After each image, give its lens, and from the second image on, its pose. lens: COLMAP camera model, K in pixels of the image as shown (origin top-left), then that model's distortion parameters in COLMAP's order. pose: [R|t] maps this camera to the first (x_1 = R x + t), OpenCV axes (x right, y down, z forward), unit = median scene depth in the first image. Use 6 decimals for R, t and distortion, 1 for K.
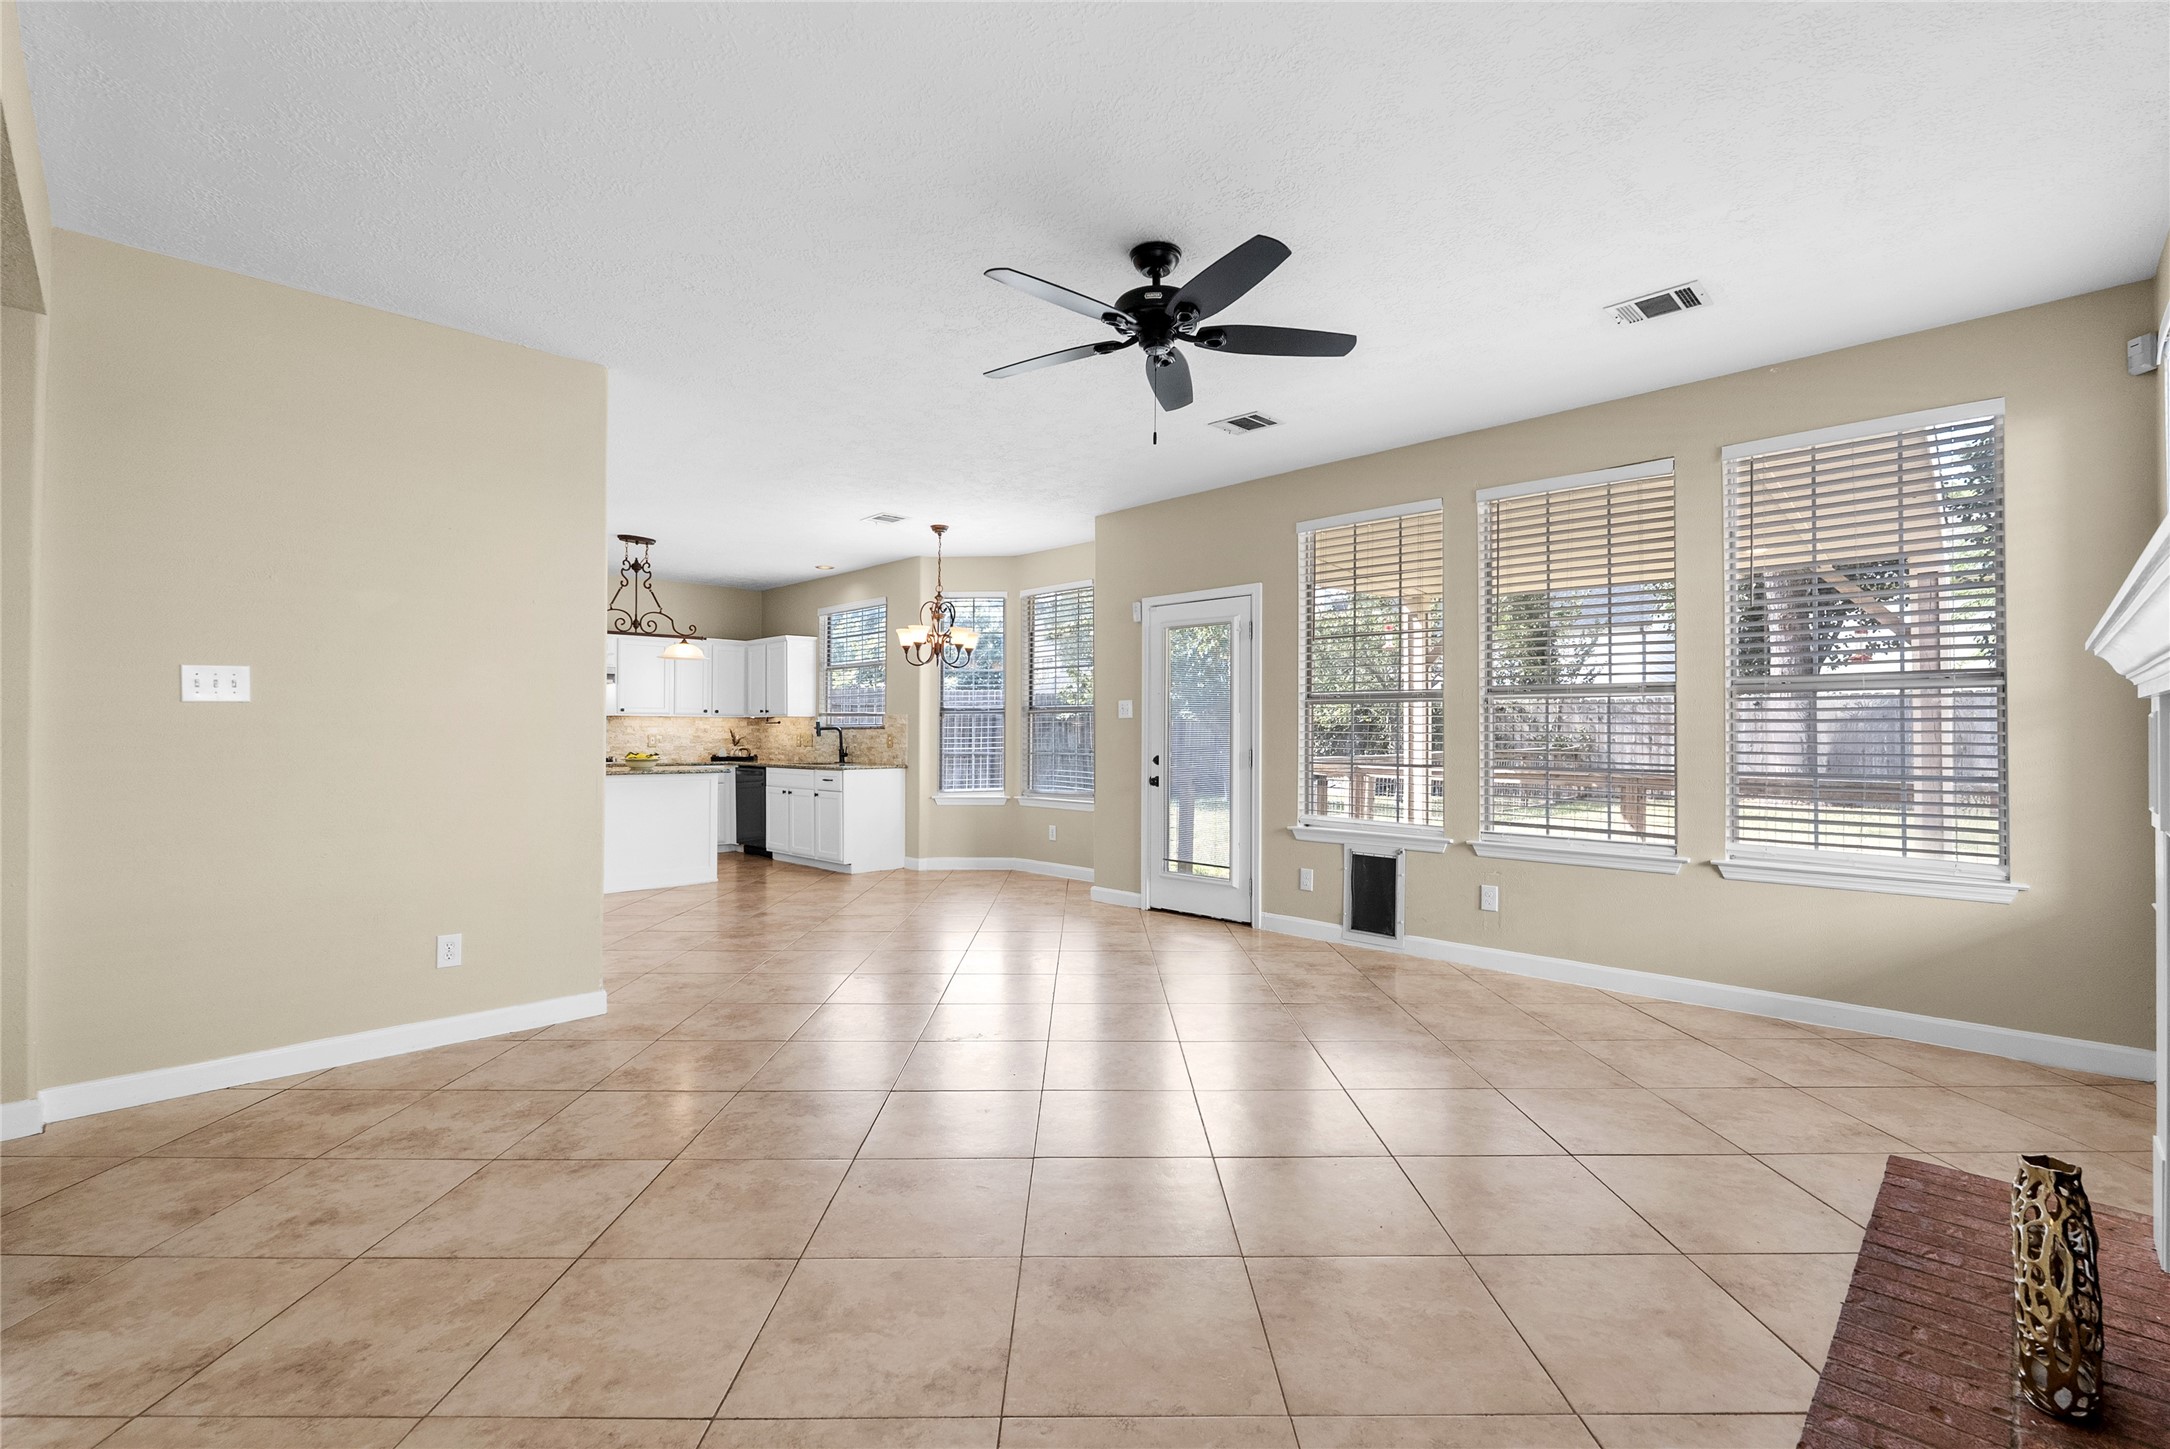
lens RADIAL K [[972.0, 0, 1090.0], [0, 972.0, 725.9], [0, 0, 1]] dist [-0.001229, 0.000107]
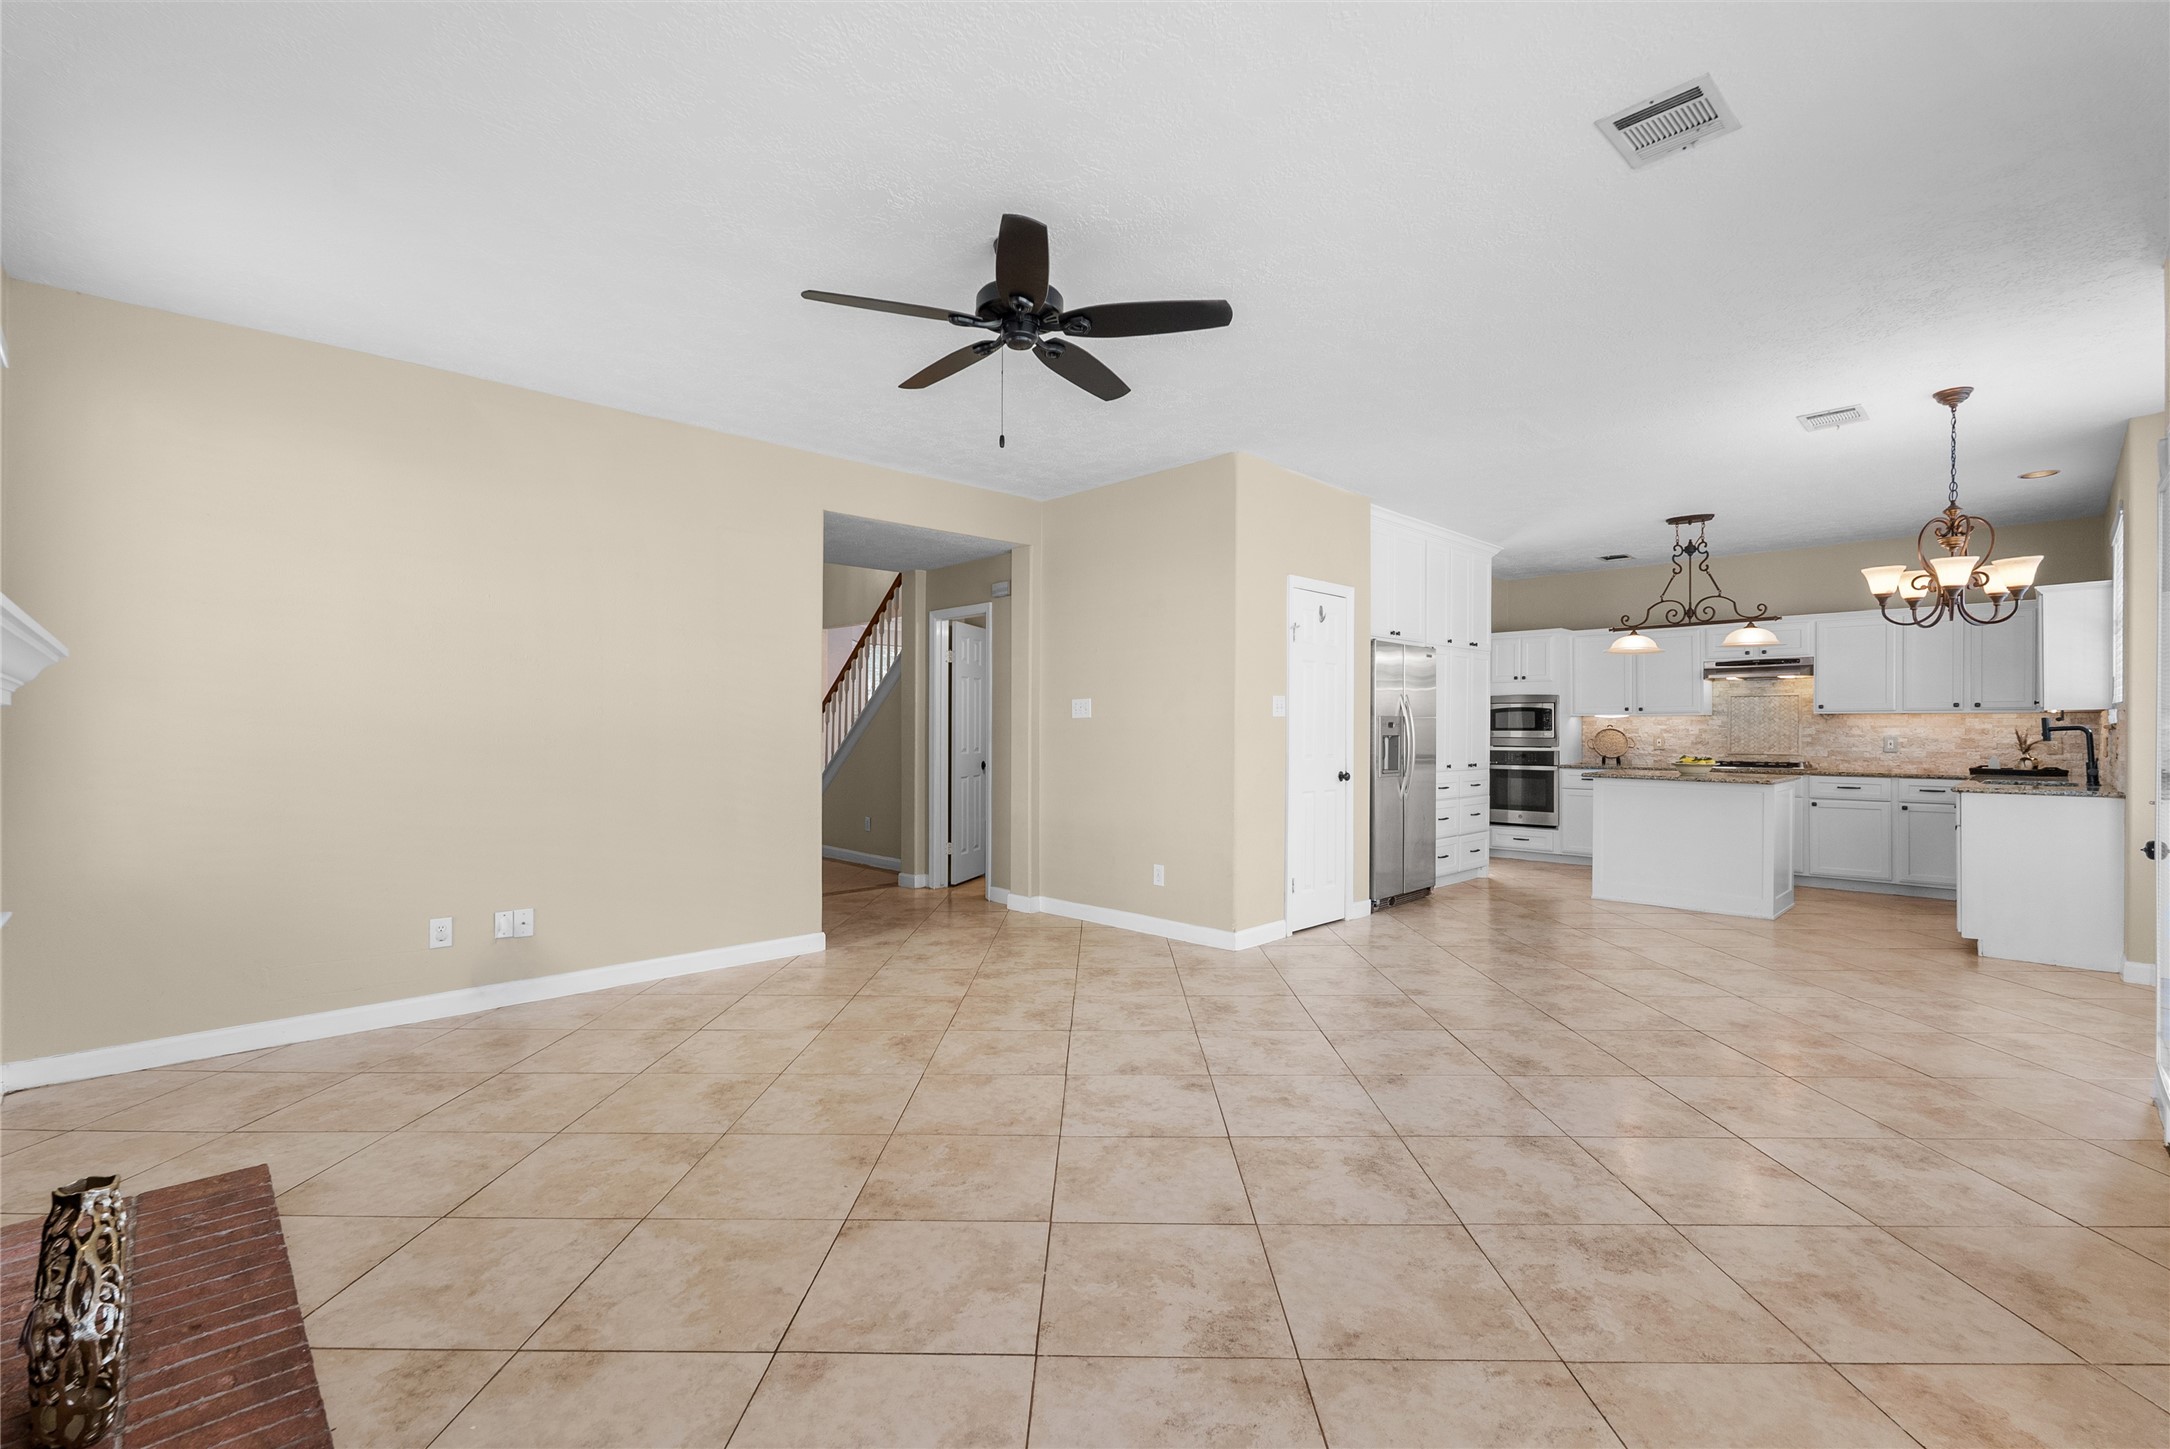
lens RADIAL K [[972.0, 0, 1090.0], [0, 972.0, 725.9], [0, 0, 1]] dist [-0.001229, 0.000107]
pose [[-0.033588, -0.005234, -0.999422, 0.450355], [0.006010, 0.999967, -0.005439, 0.000808], [0.999418, -0.006189, -0.033555, 0.476644]]
